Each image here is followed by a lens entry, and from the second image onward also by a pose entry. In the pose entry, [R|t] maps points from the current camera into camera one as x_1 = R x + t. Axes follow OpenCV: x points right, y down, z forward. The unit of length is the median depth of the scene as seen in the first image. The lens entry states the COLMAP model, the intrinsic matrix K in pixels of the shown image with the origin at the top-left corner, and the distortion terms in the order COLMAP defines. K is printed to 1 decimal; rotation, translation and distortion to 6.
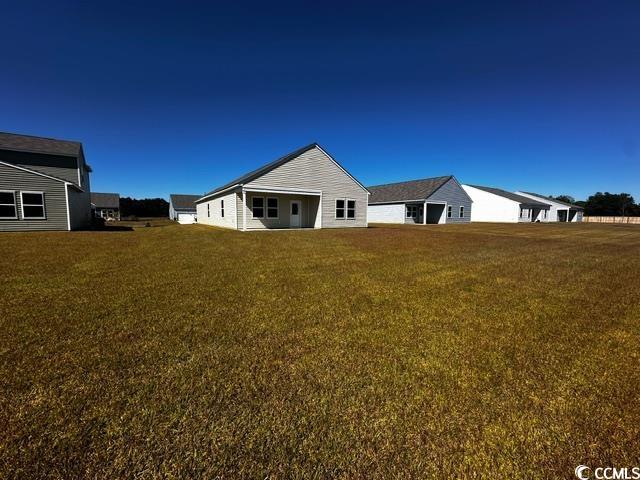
lens RADIAL K [[256.9, 0, 317.3], [0, 256.9, 244.2], [0, 0, 1]] dist [-0.014552, -0.000189]
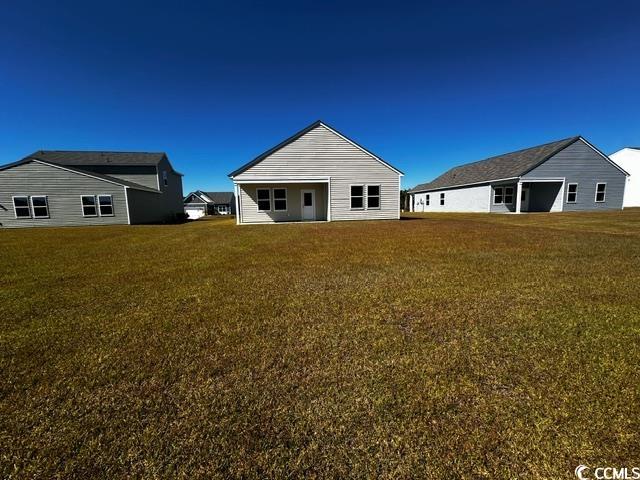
lens RADIAL K [[256.9, 0, 320.9], [0, 256.9, 237.1], [0, 0, 1]] dist [-0.014552, -0.000189]
pose [[0.899950, 0.021086, -0.435483, 0.339151], [-0.016513, 0.999762, 0.014283, -0.019913], [0.435681, -0.005663, 0.900083, 0.216069]]
